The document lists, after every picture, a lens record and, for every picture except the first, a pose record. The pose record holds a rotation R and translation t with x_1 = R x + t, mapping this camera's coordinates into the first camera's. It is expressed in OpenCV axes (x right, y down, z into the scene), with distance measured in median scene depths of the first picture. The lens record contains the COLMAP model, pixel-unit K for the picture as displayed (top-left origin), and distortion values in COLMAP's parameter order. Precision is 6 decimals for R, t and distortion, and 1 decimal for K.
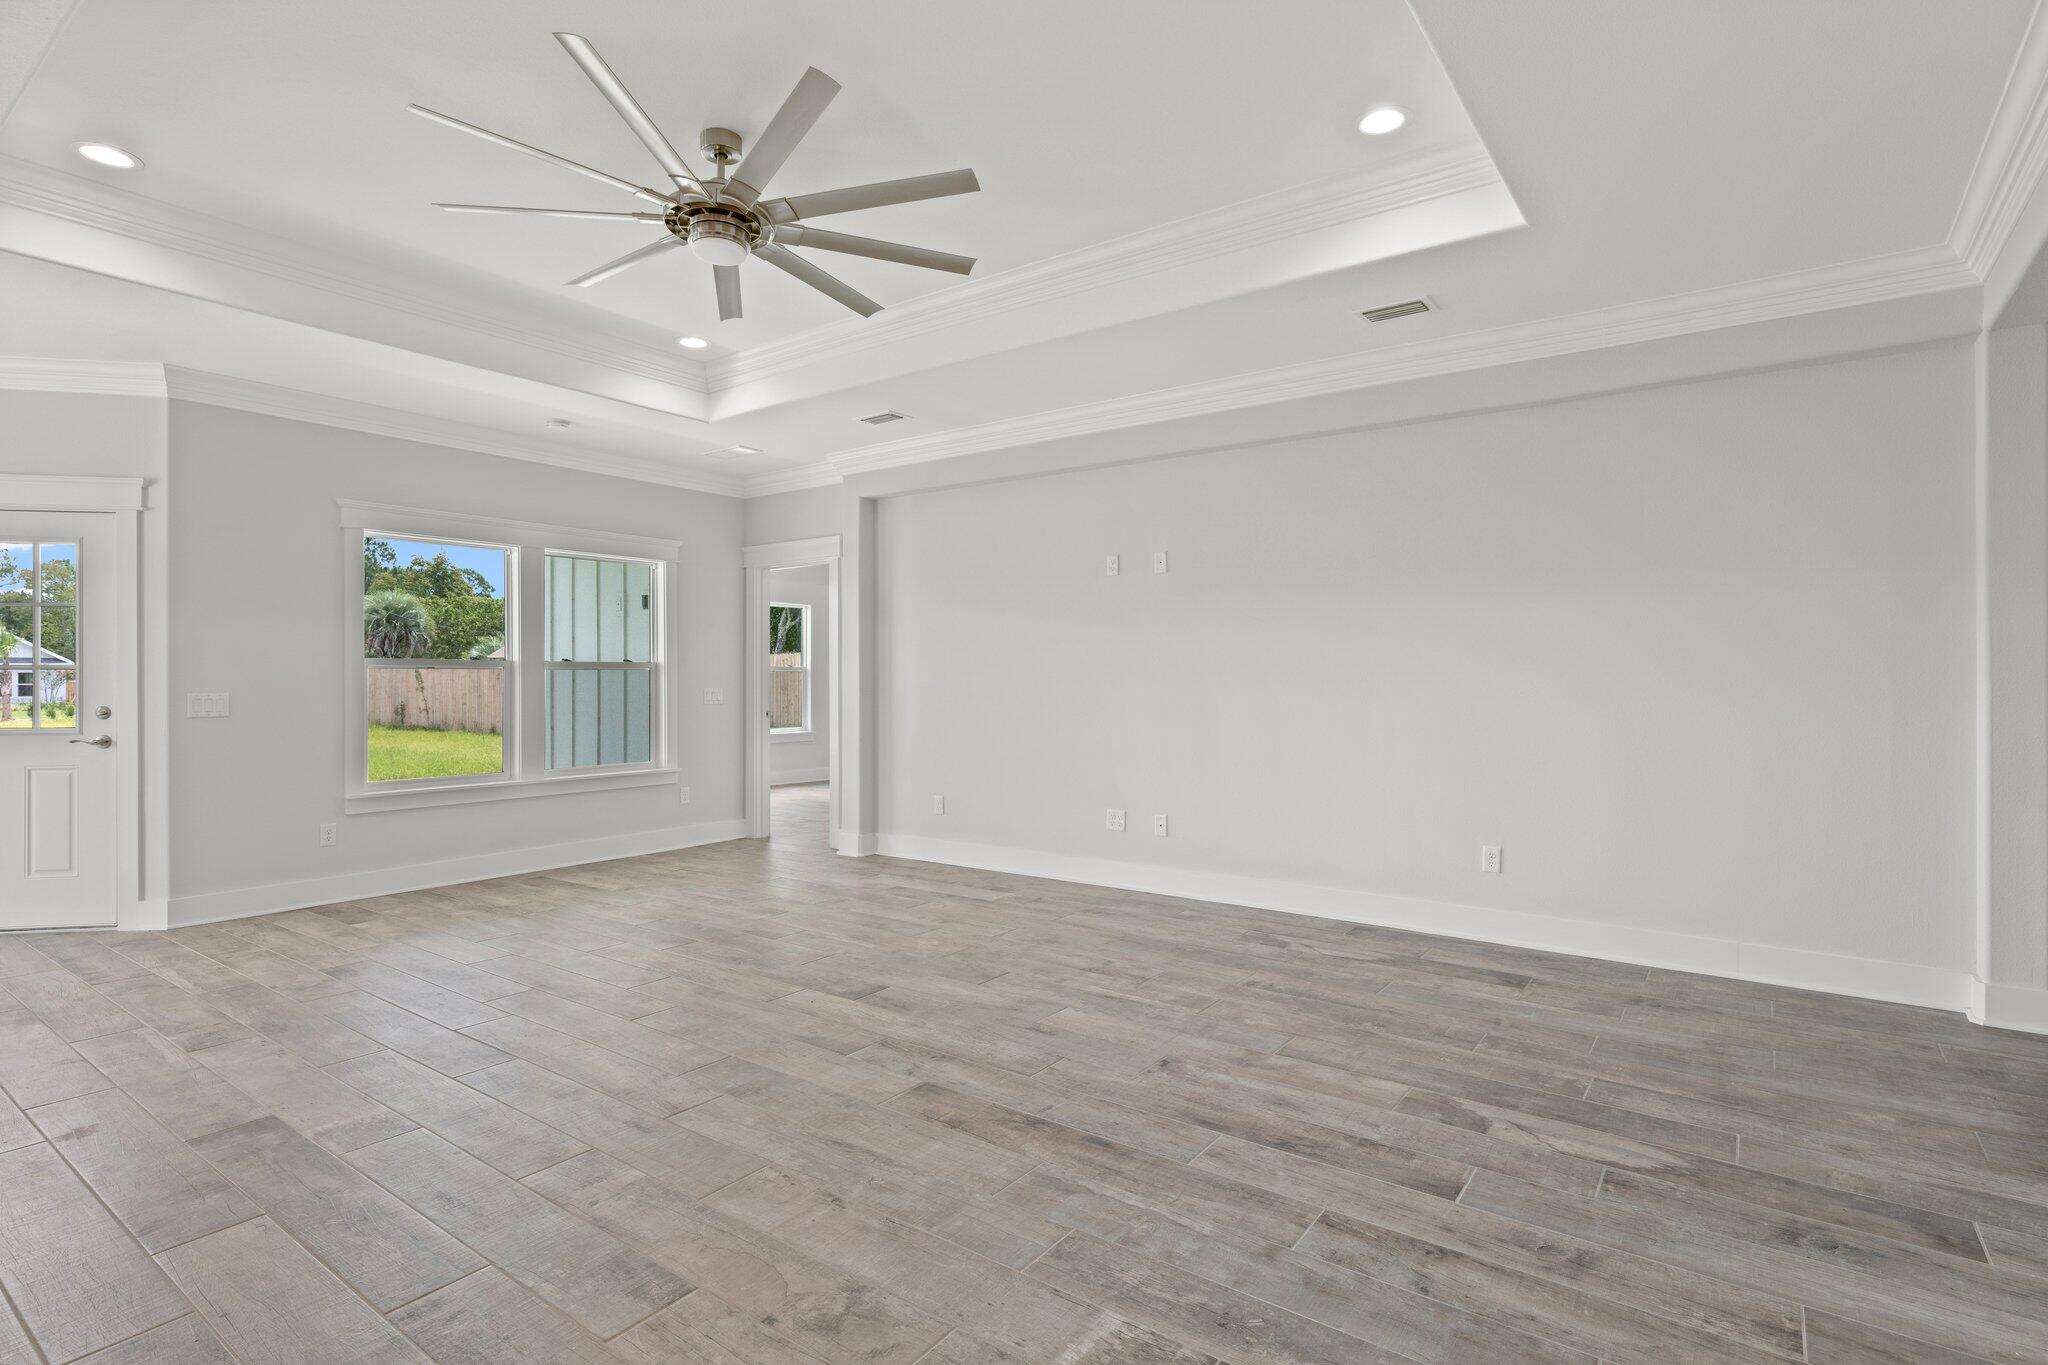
lens RADIAL K [[999.4, 0, 1029.3], [0, 999.4, 681.4], [0, 0, 1]] dist [0.004146, 0.000249]
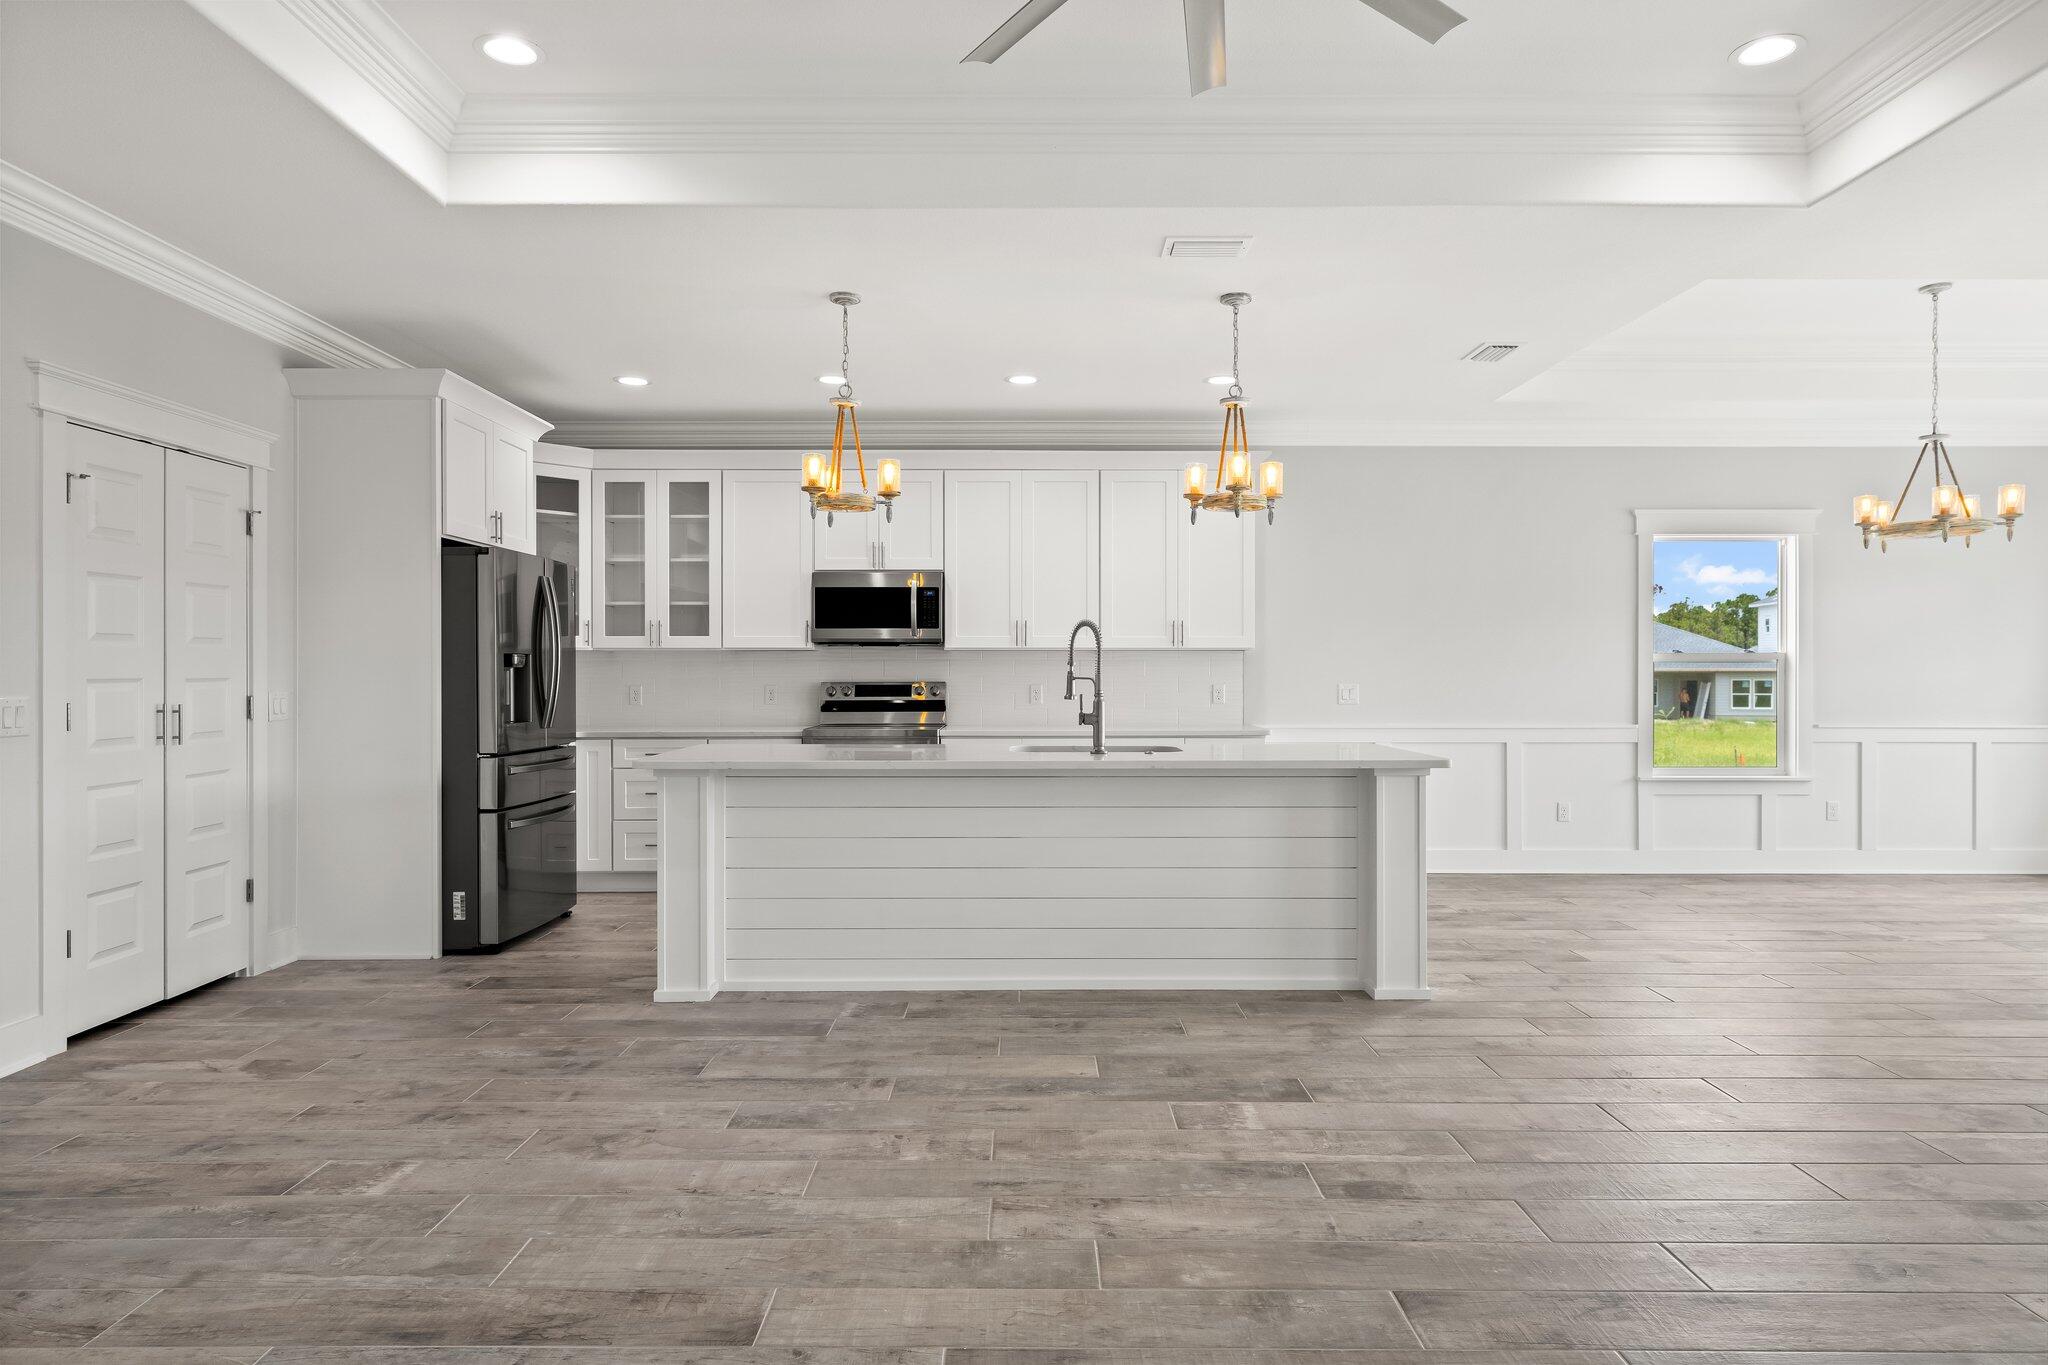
lens RADIAL K [[1182.1, 0, 1032.0], [0, 1182.1, 675.5], [0, 0, 1]] dist [0.003724, 0.000717]
pose [[-0.807834, 0.002119, -0.589407, 0.201048], [-0.001794, 0.999980, 0.006055, -0.012273], [0.589408, 0.005949, -0.807814, 1.843719]]
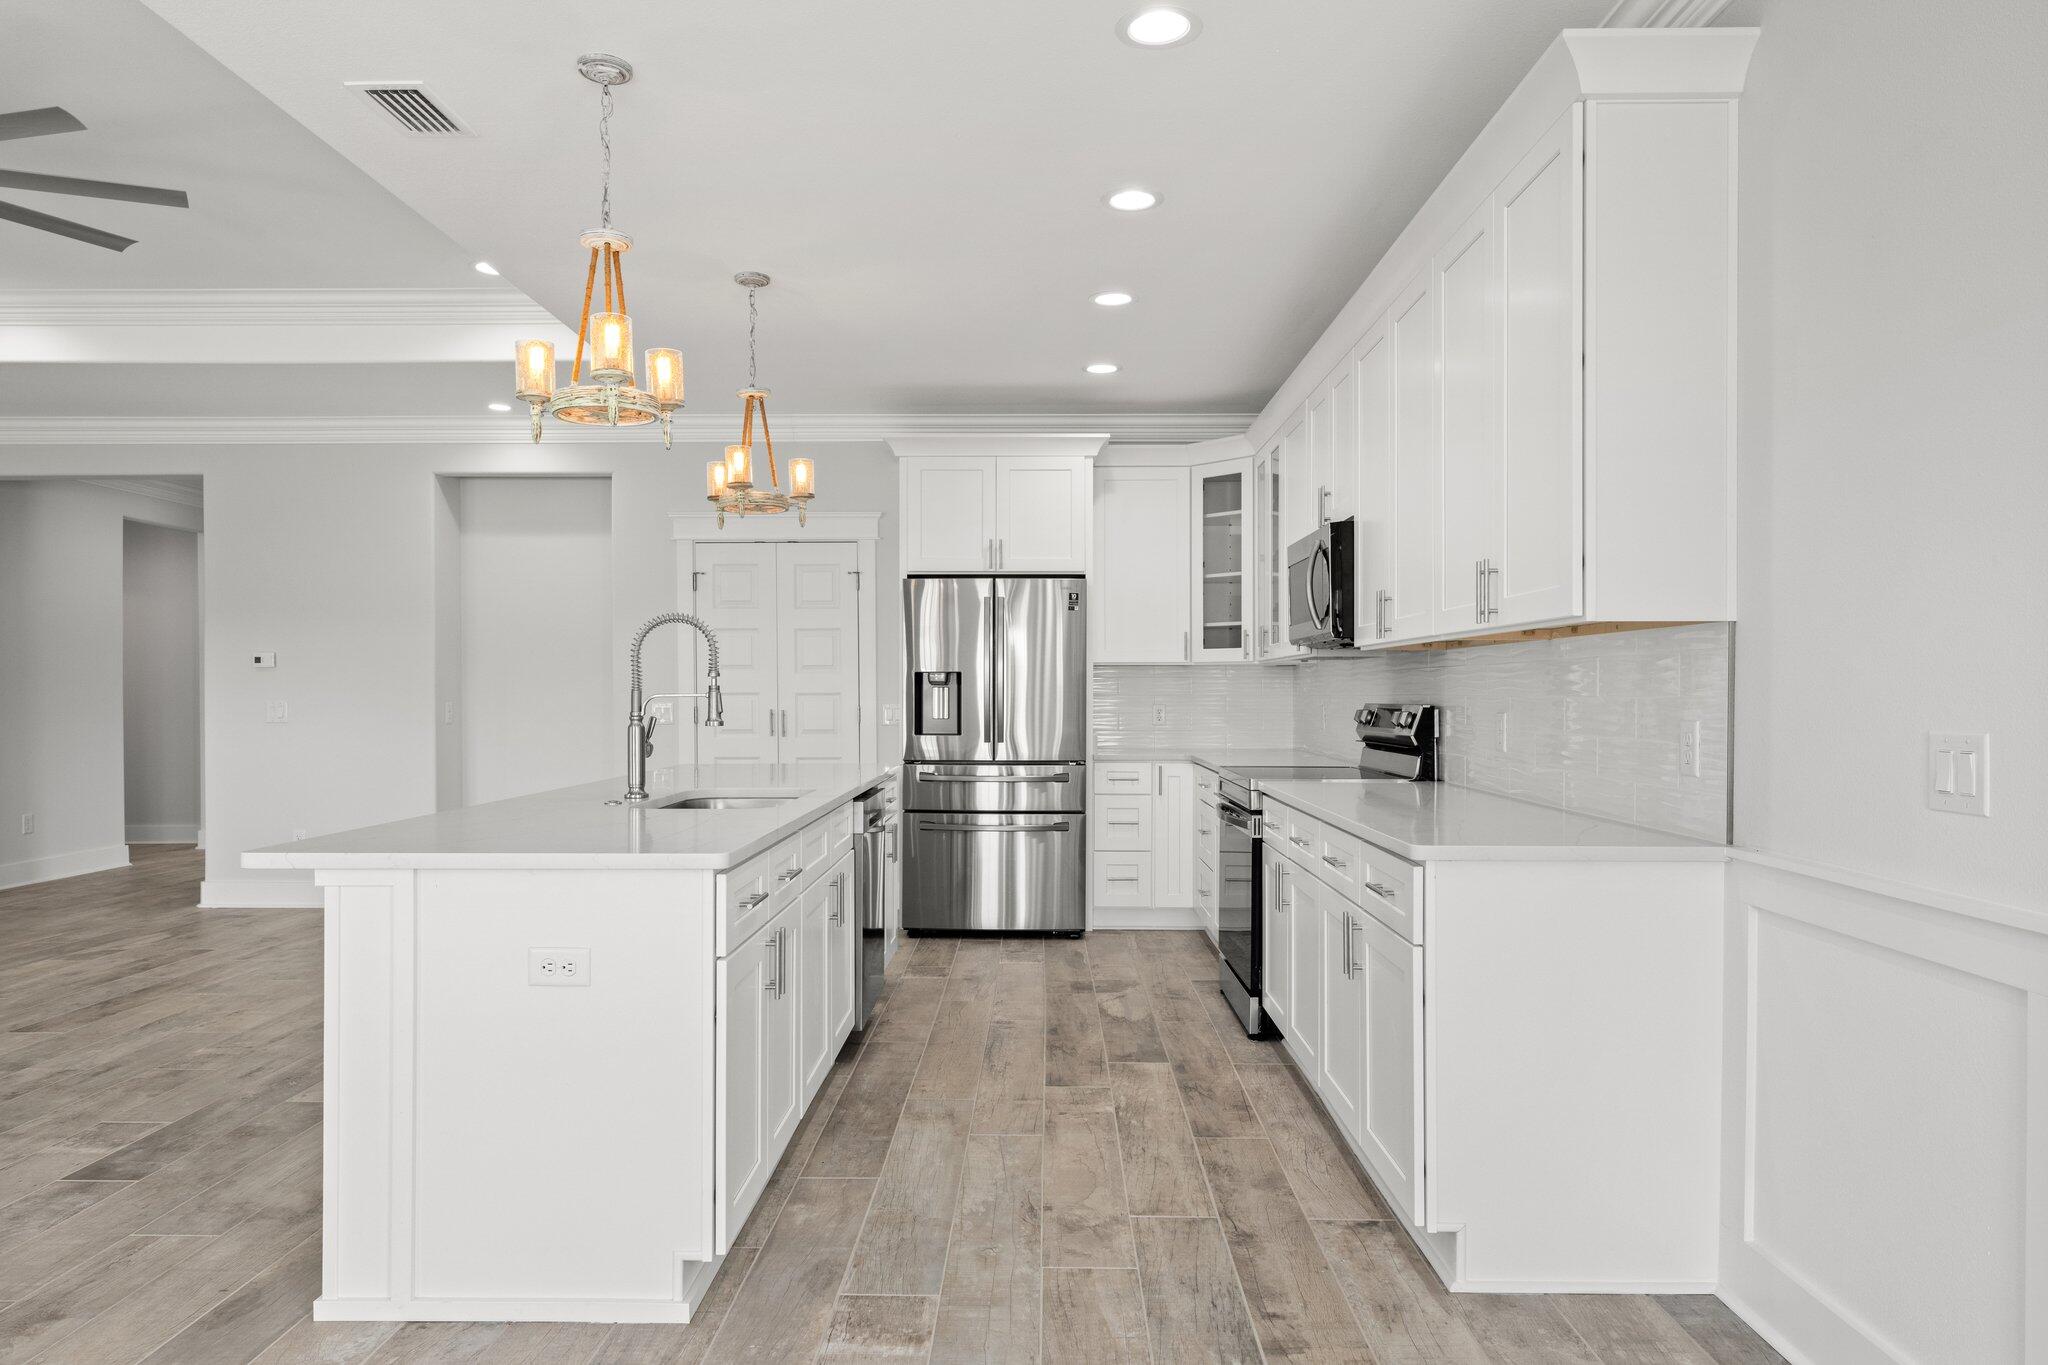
lens RADIAL K [[1284.0, 0, 1027.6], [0, 1284.0, 683.2], [0, 0, 1]] dist [0.000905, 0.001907]
pose [[-0.569781, 0.002511, 0.821792, -2.226219], [-0.002607, 0.999985, -0.004863, -0.005292], [-0.821792, -0.004913, -0.569766, 0.964163]]
